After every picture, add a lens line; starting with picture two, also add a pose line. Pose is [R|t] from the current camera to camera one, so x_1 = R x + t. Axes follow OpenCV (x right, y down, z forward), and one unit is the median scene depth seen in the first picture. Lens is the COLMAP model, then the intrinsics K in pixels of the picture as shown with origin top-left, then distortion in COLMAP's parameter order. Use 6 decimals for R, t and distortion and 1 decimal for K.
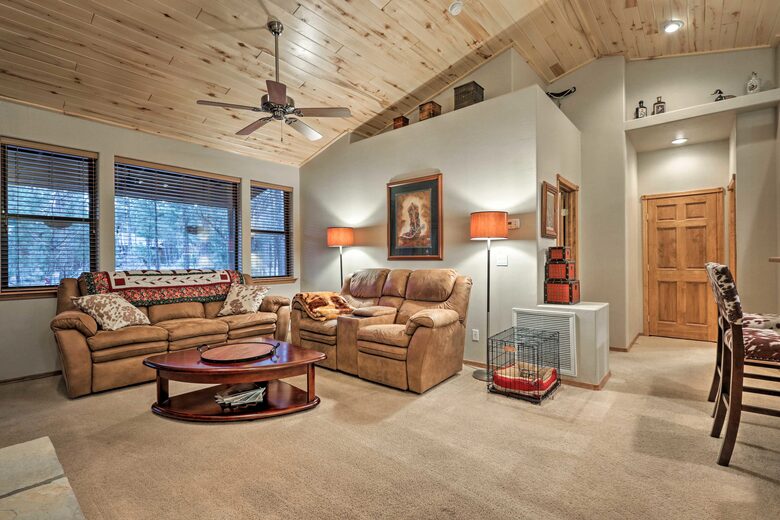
lens RADIAL K [[357.6, 0, 386.2], [0, 357.6, 263.1], [0, 0, 1]] dist [-0.001639, -0.000545]
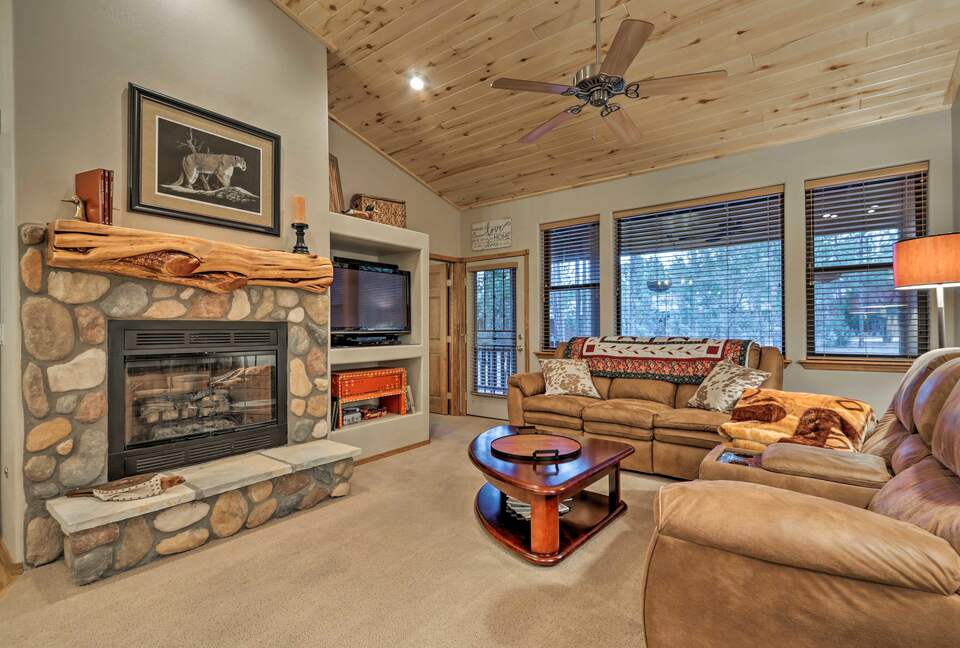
lens RADIAL K [[450.4, 0, 474.8], [0, 450.4, 325.8], [0, 0, 1]] dist [0.004246, -0.000057]
pose [[0.059641, -0.001901, -0.998218, 0.364204], [-0.000712, 0.999998, -0.001947, -0.003473], [0.998220, 0.000827, 0.059640, 0.543769]]
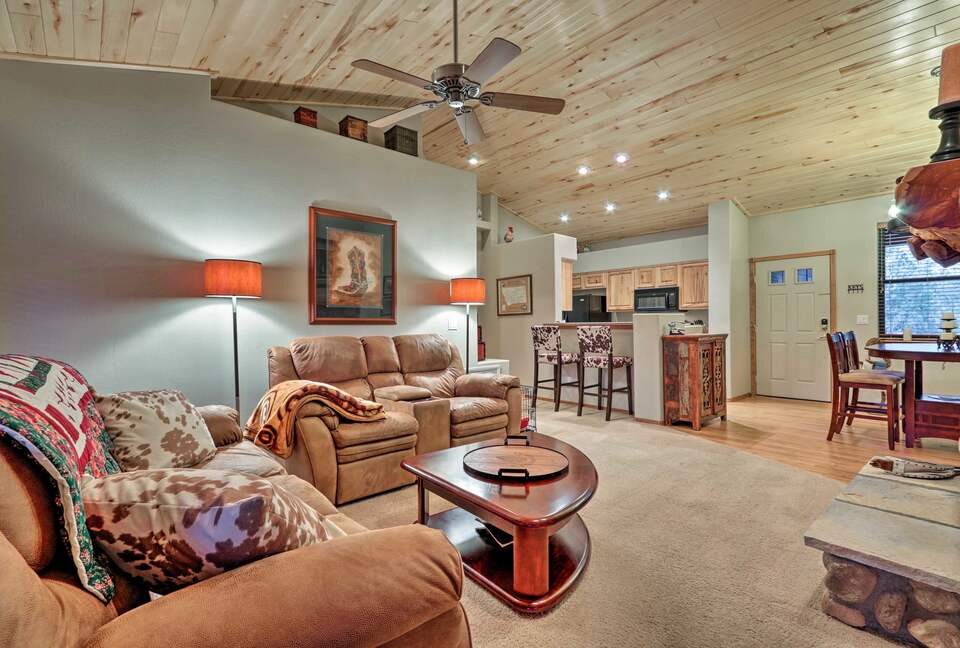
lens RADIAL K [[450.4, 0, 480.5], [0, 450.4, 317.6], [0, 0, 1]] dist [0.004246, -0.000057]
pose [[0.139964, 0.011469, 0.990090, -1.270338], [0.001725, 0.999929, -0.011827, -0.016207], [-0.990155, 0.003364, 0.139934, 0.964060]]
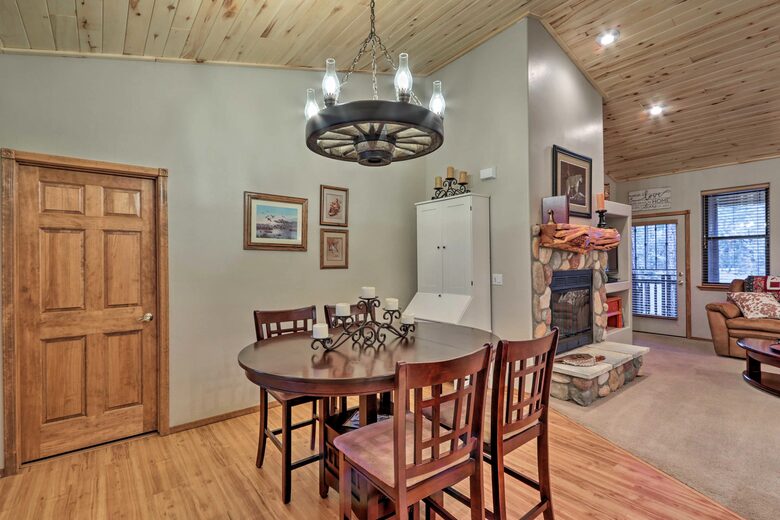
lens RADIAL K [[357.6, 0, 388.8], [0, 357.6, 261.0], [0, 0, 1]] dist [-0.001639, -0.000545]
pose [[-0.207267, 0.007714, -0.978254, 0.679835], [0.009915, 0.999934, 0.005784, -0.045531], [0.978234, -0.008501, -0.207330, -0.070966]]
